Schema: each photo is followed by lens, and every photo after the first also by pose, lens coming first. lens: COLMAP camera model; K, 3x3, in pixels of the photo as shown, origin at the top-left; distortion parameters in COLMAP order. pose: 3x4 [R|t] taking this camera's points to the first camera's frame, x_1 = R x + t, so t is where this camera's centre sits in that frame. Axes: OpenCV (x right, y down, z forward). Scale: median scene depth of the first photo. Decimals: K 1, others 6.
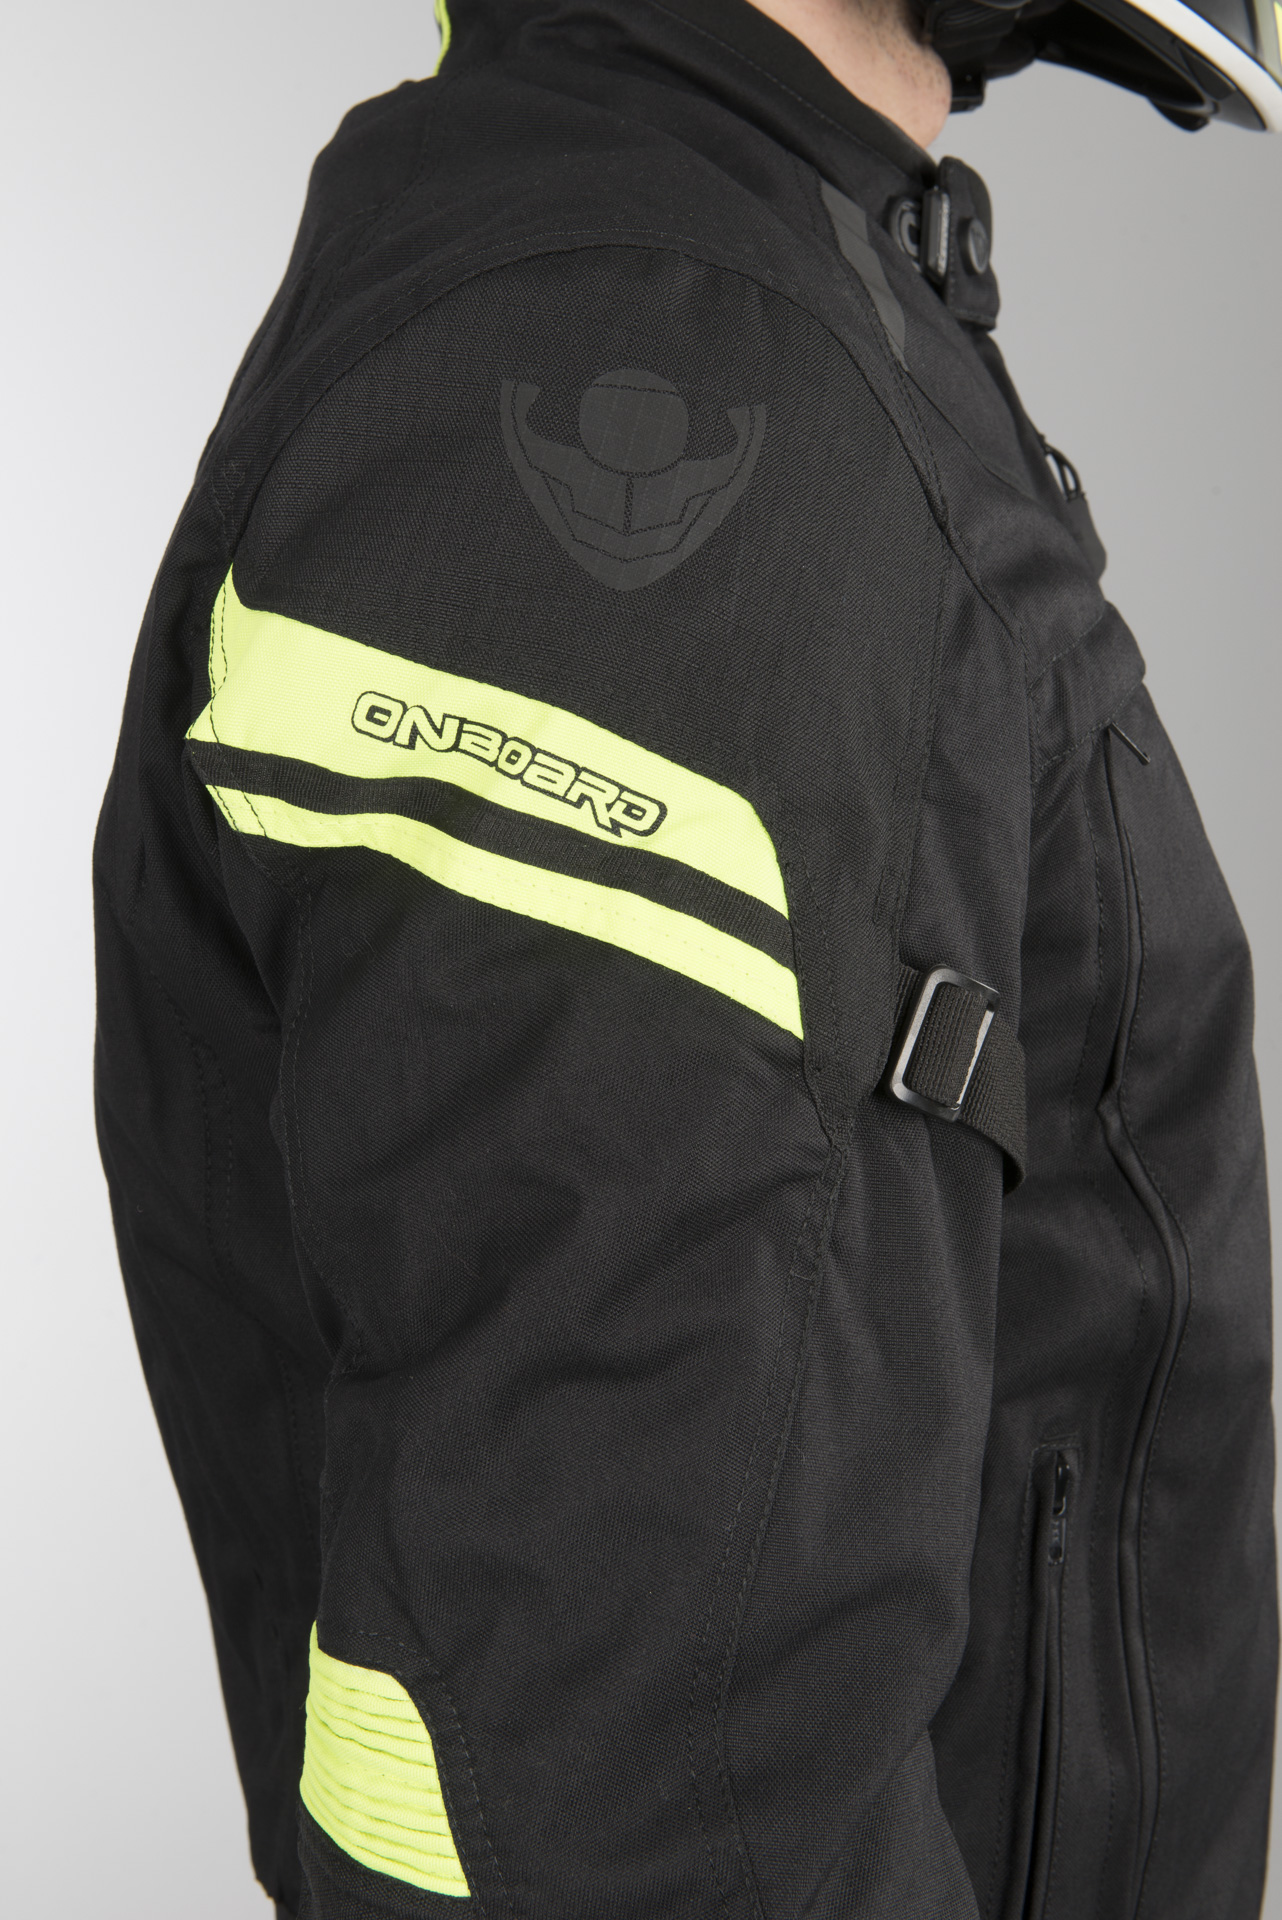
lens RADIAL K [[2584.3, 0, 641.0], [0, 2584.3, 960.0], [0, 0, 1]] dist [0.067011, 0.035995]
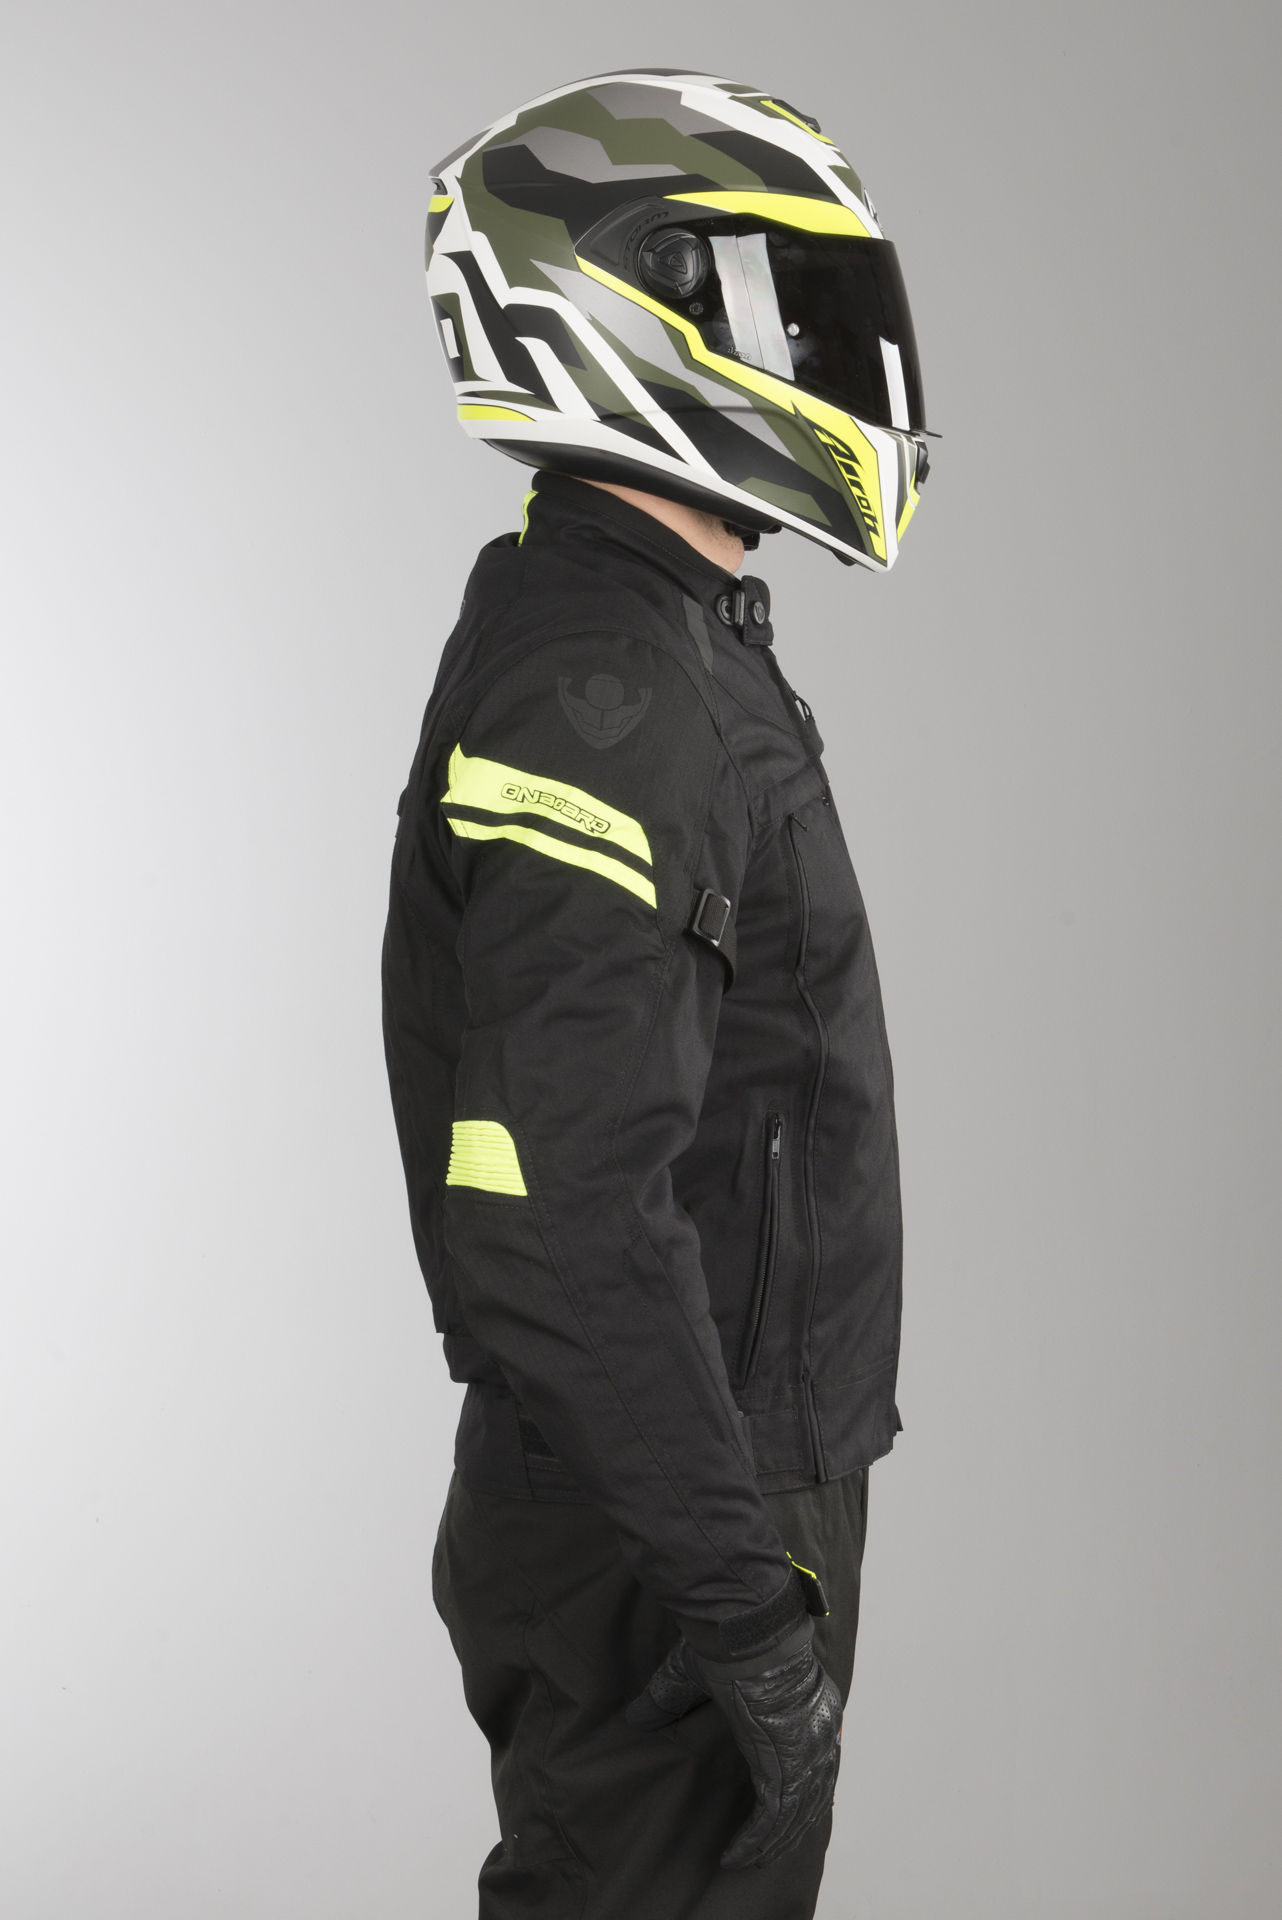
lens RADIAL K [[3176.6, 0, 641.0], [0, 3176.6, 960.0], [0, 0, 1]] dist [-0.387254, -0.041226]
pose [[0.999400, 0.033133, -0.010127, 0.080612], [-0.033850, 0.996092, -0.081576, 0.359933], [0.007385, 0.081870, 0.996616, -2.394003]]
